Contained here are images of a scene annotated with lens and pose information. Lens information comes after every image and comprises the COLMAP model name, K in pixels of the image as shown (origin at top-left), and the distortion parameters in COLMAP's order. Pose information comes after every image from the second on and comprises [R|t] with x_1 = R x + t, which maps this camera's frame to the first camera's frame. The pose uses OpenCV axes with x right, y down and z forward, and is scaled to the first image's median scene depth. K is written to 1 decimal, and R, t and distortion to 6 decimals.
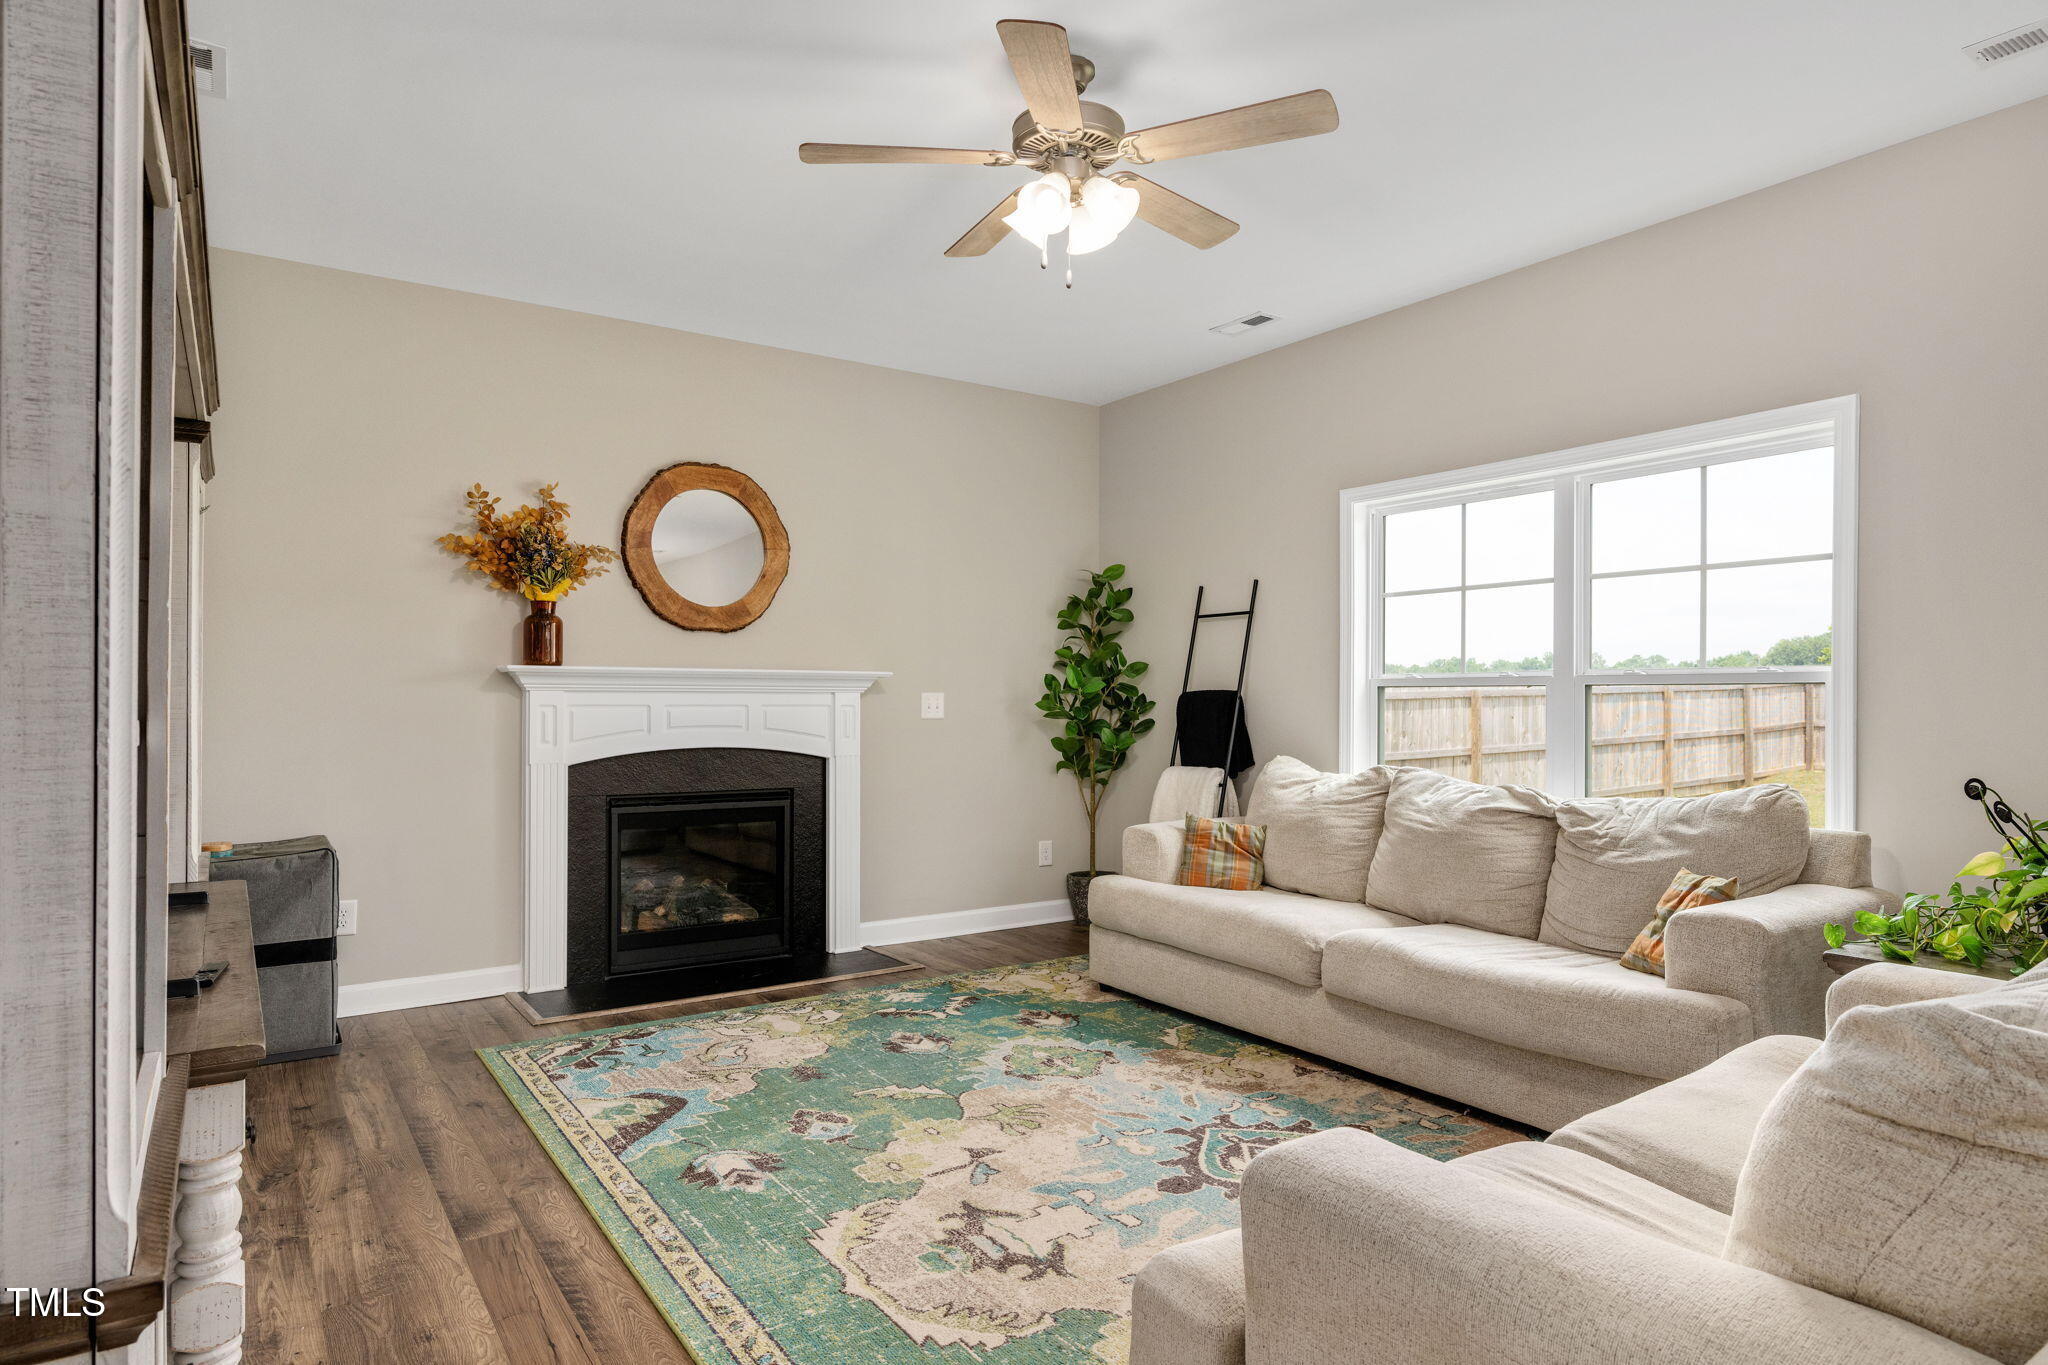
lens RADIAL K [[1183.2, 0, 1024.9], [0, 1183.2, 693.1], [0, 0, 1]] dist [-0.001066, -0.000701]
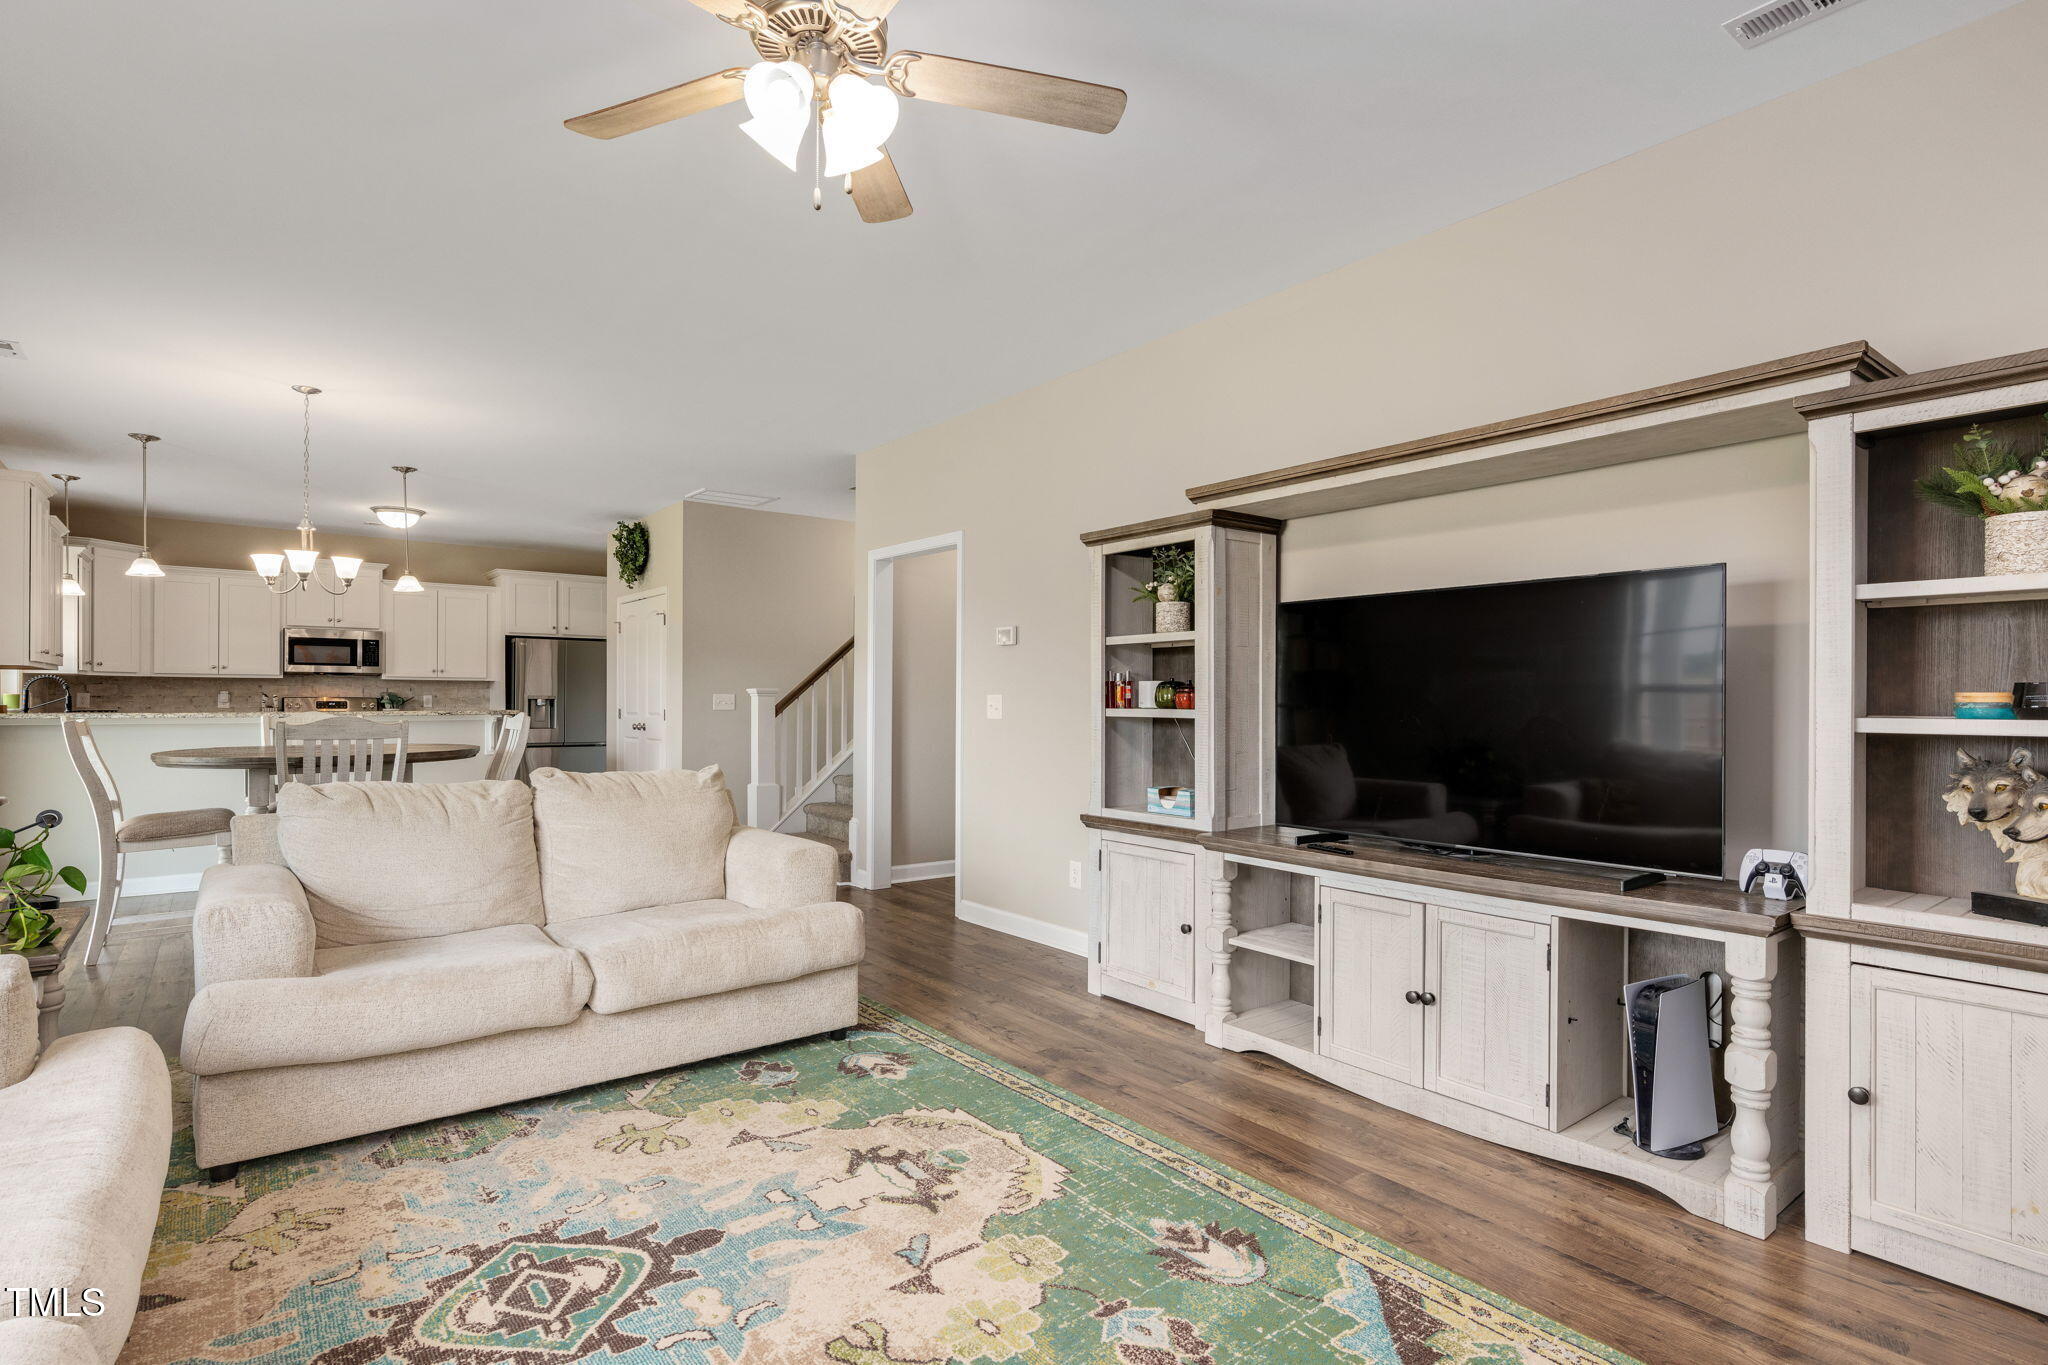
lens RADIAL K [[1008.3, 0, 1031.7], [0, 1008.3, 695.1], [0, 0, 1]] dist [0.002506, 0.000634]
pose [[-0.997477, -0.005796, -0.070757, -0.043801], [-0.005199, 0.999949, -0.008618, 0.003527], [0.070803, -0.008229, -0.997456, 1.162466]]
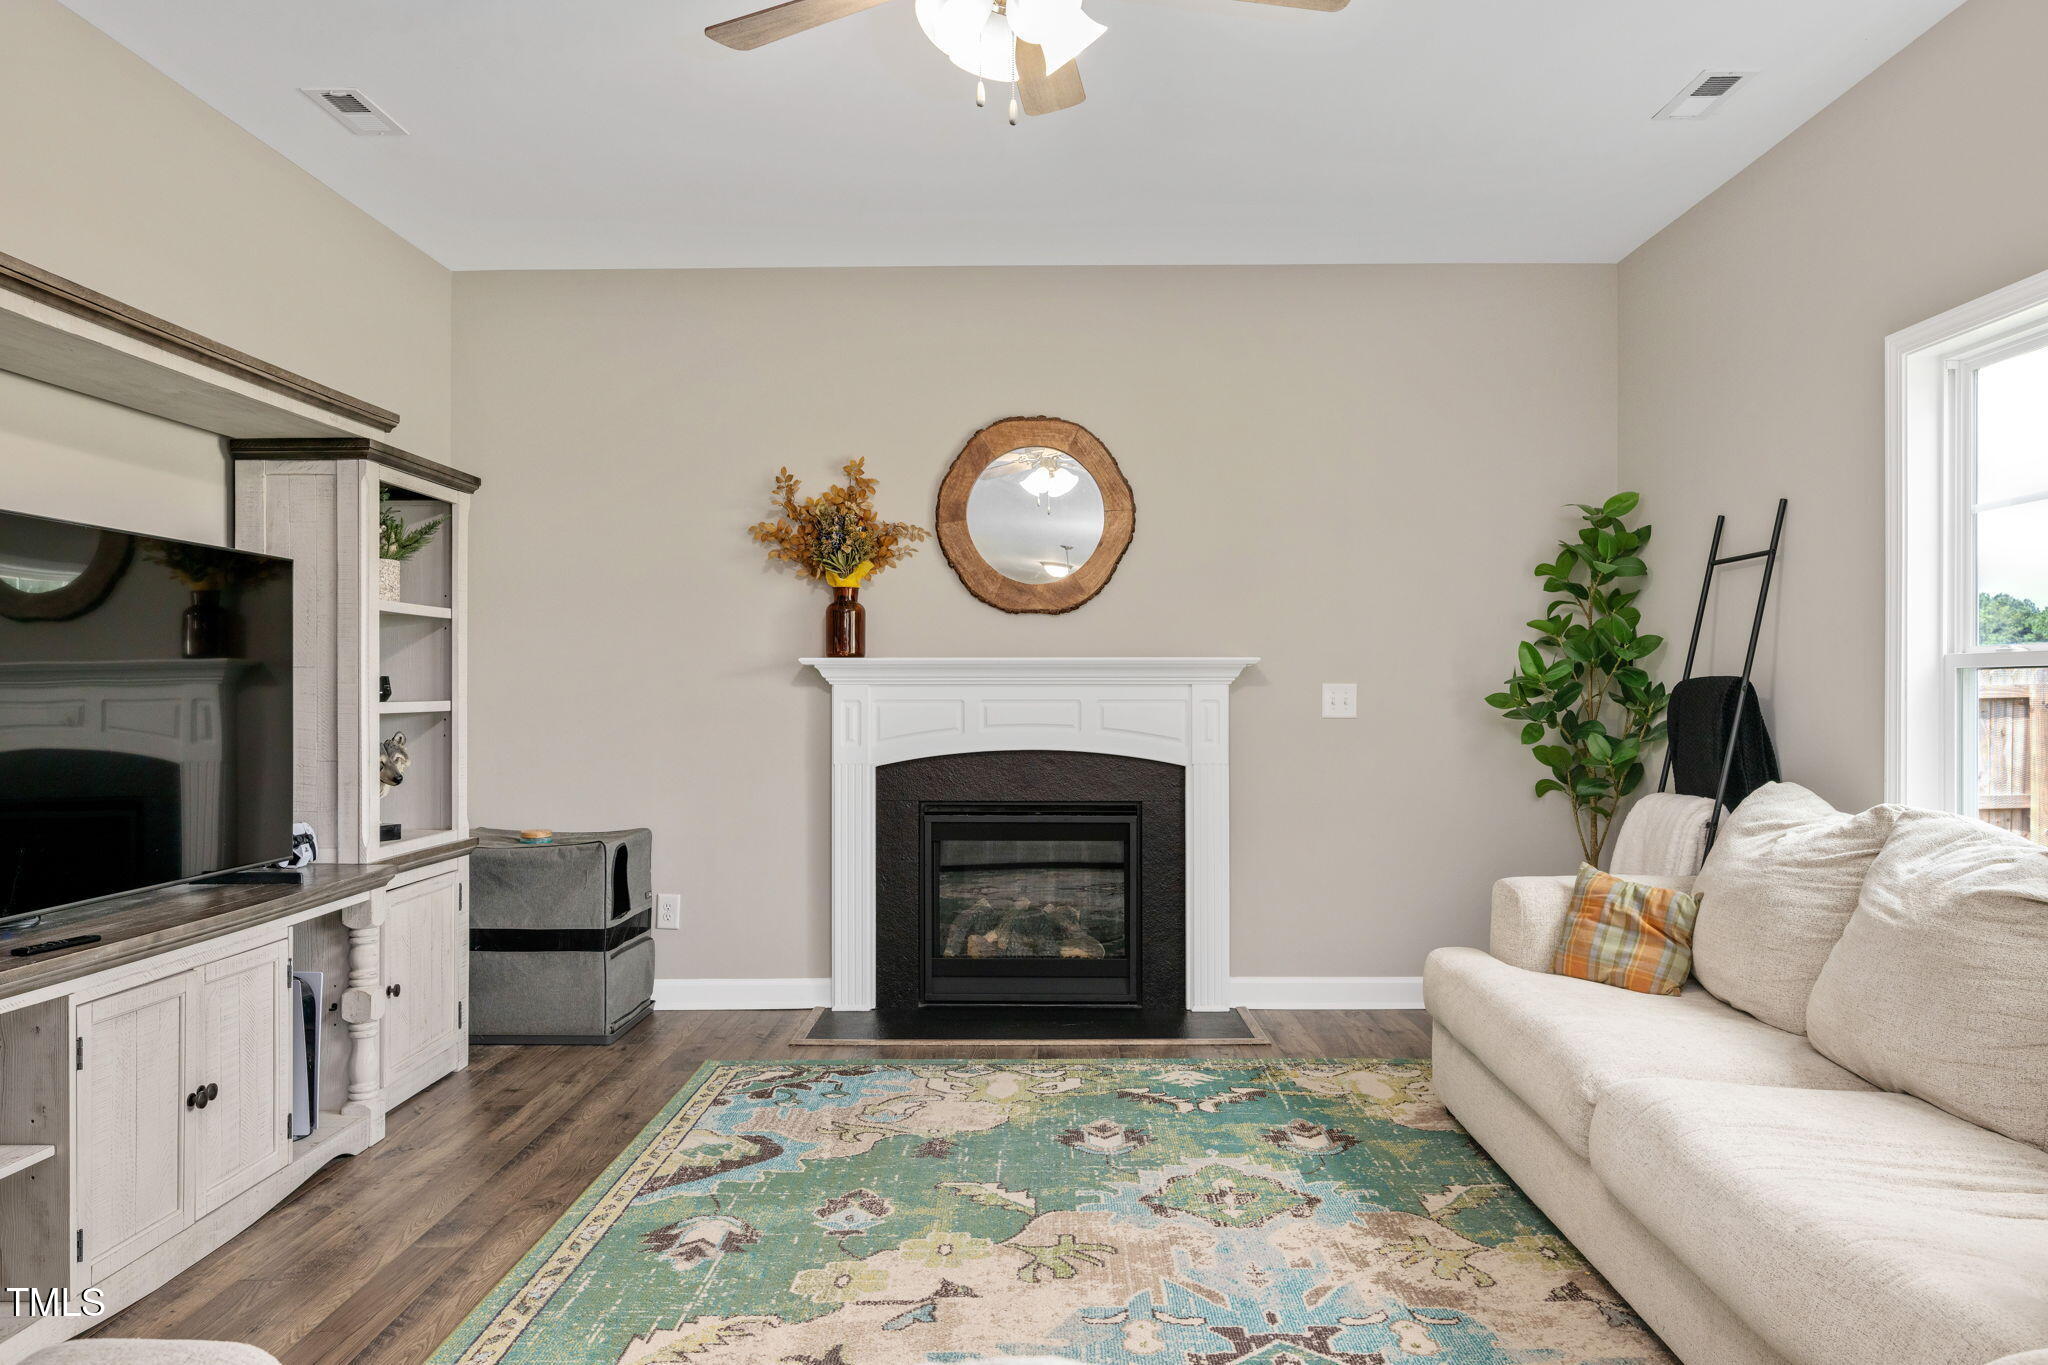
lens RADIAL K [[1394.9, 0, 1025.3], [0, 1394.9, 689.5], [0, 0, 1]] dist [-0.002867, -0.002501]
pose [[0.815709, -0.004580, -0.578444, 0.361137], [0.006621, 0.999977, 0.001418, 0.001206], [0.578424, -0.004986, 0.815721, 0.208147]]
